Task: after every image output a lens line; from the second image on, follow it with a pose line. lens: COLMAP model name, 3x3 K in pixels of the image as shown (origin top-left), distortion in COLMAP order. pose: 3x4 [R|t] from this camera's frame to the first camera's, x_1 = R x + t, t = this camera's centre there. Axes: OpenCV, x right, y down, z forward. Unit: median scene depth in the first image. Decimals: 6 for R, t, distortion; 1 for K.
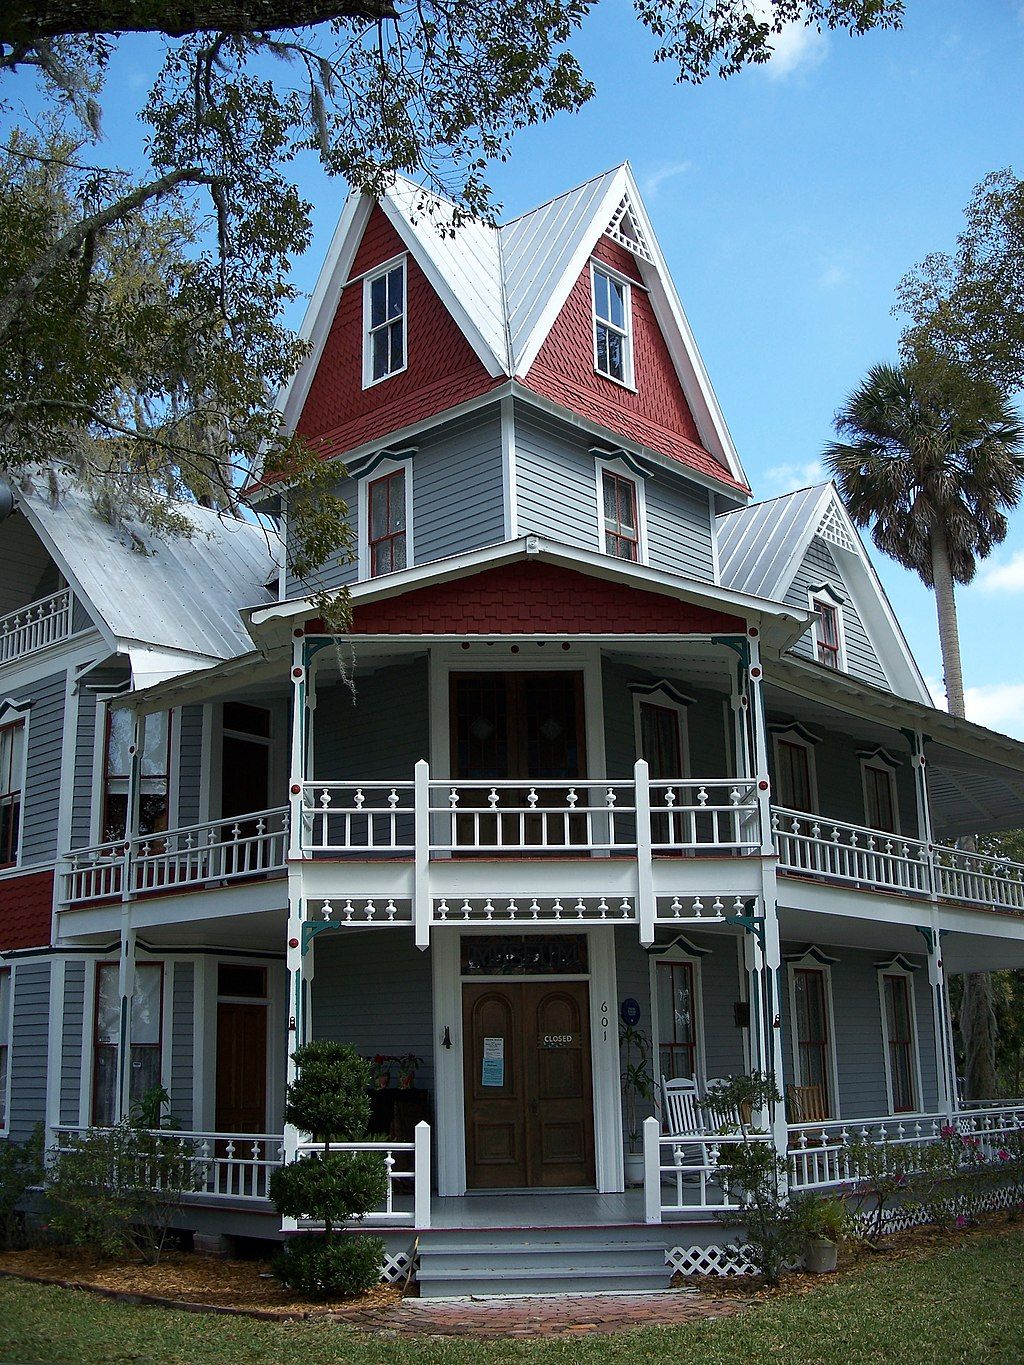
lens RADIAL K [[1460.8, 0, 512.0], [0, 1460.8, 682.5], [0, 0, 1]] dist [-0.154366, 0.003924]
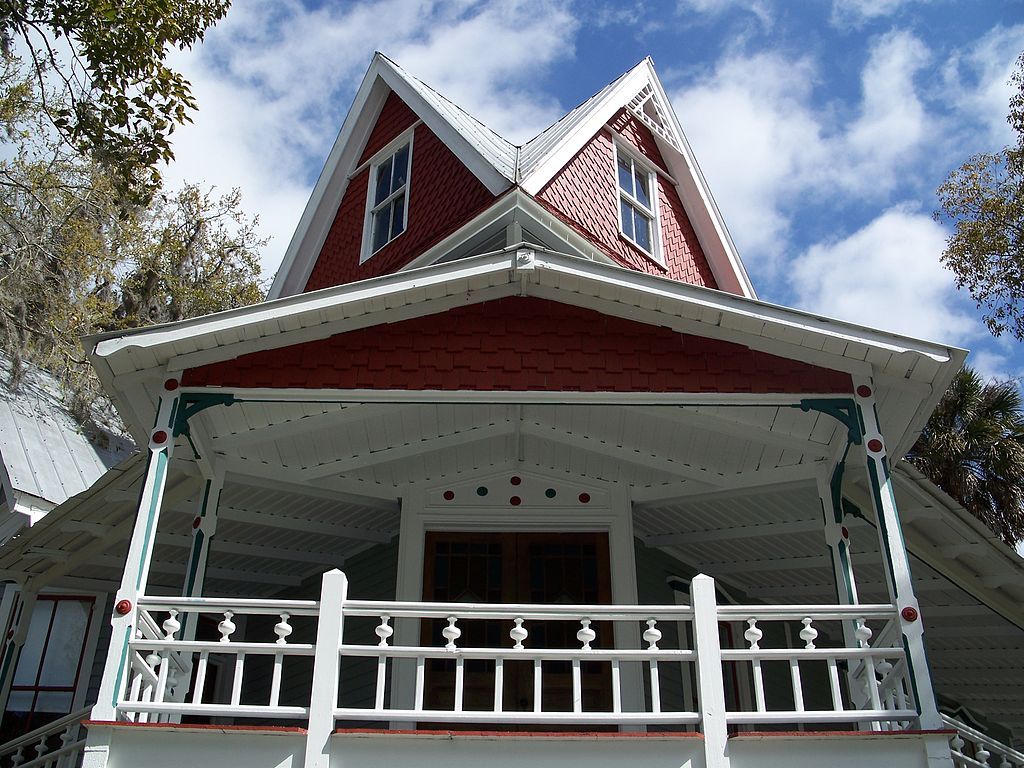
lens RADIAL K [[1095.9, 0, 512.0], [0, 1095.9, 384.0], [0, 0, 1]] dist [-0.154366, 0.003924]
pose [[0.998799, -0.002253, -0.048949, 0.032984], [-0.014851, 0.938043, -0.346201, 0.135497], [0.046696, 0.346512, 0.936883, 0.555096]]
